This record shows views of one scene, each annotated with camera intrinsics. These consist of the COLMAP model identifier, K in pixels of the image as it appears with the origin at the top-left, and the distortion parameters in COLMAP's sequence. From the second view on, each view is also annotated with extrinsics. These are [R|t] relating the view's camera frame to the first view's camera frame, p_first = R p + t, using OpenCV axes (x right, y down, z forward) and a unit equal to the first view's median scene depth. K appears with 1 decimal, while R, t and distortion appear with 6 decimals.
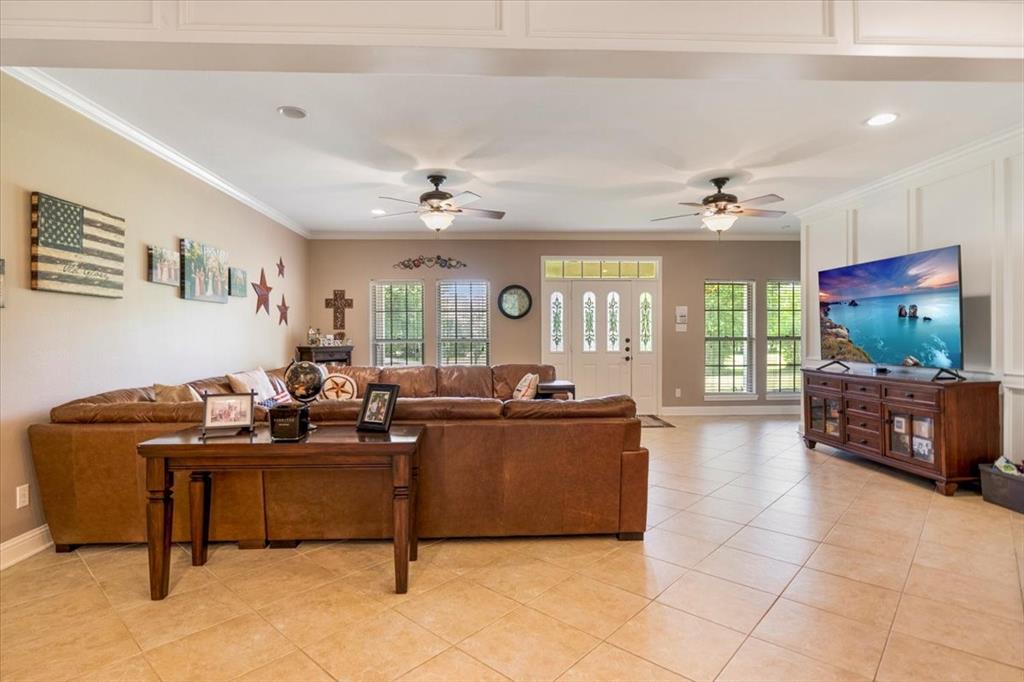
lens RADIAL K [[513.6, 0, 512.0], [0, 513.6, 341.0], [0, 0, 1]] dist [-0.002476, -0.000621]
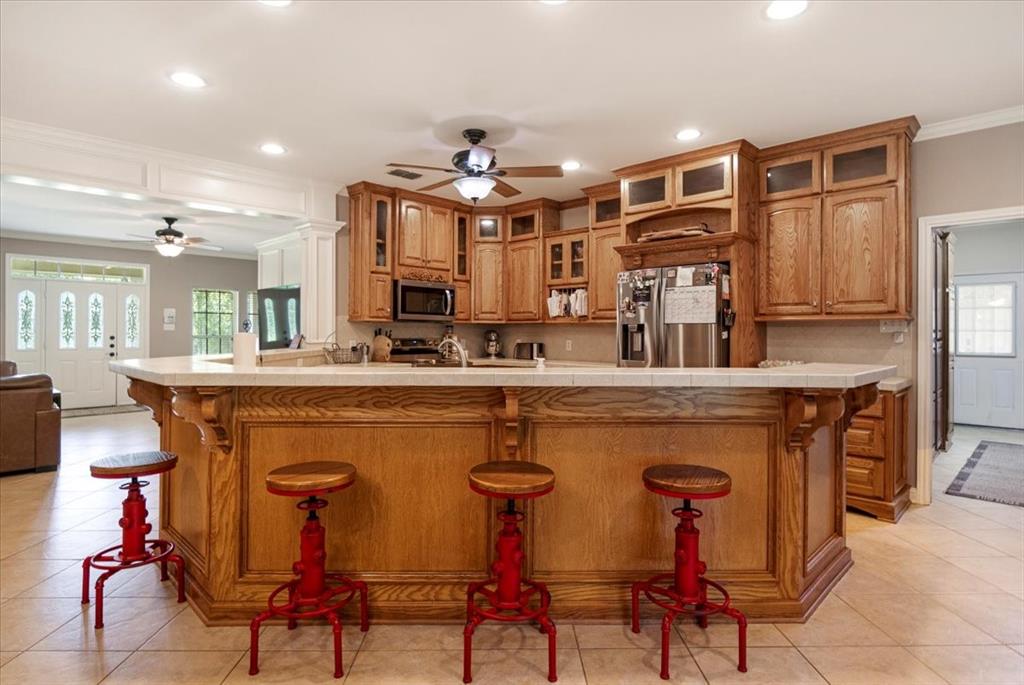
lens RADIAL K [[541.6, 0, 511.7], [0, 541.6, 329.5], [0, 0, 1]] dist [-0.005380, -0.000477]
pose [[0.730636, 0.006584, 0.682735, 0.092245], [0.005822, 0.999857, -0.015873, 0.006738], [-0.682742, 0.015573, 0.730494, -0.658553]]
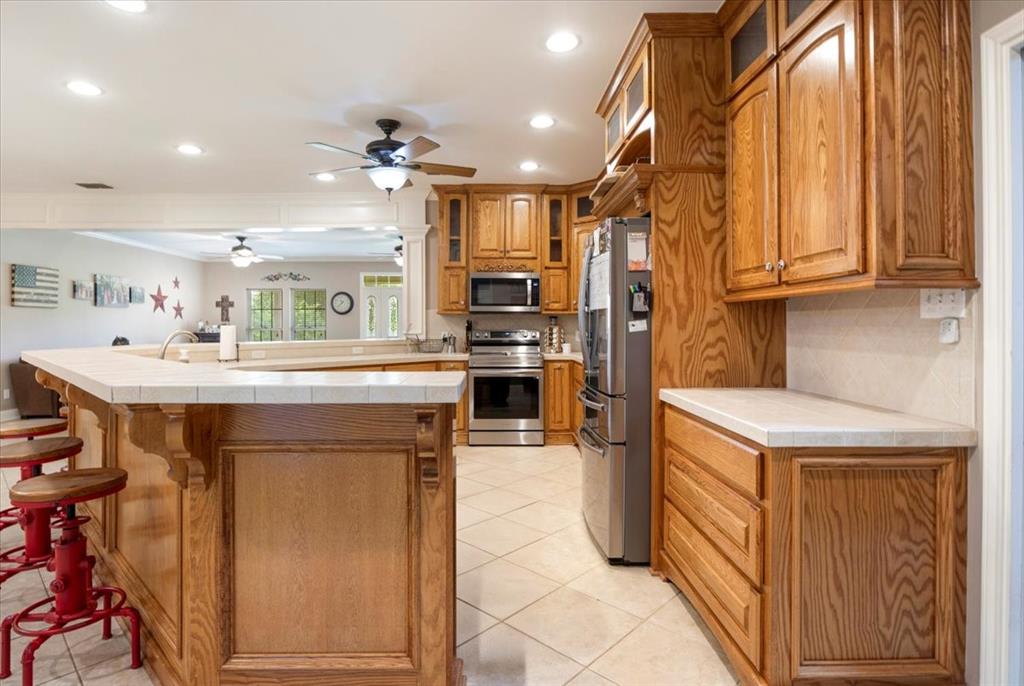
lens RADIAL K [[538.7, 0, 509.0], [0, 538.7, 326.9], [0, 0, 1]] dist [0.023001, -0.000451]
pose [[0.998996, -0.000063, -0.044791, 0.861164], [-0.000344, 0.999959, -0.009082, 0.010587], [0.044789, 0.009088, 0.998955, -0.836161]]
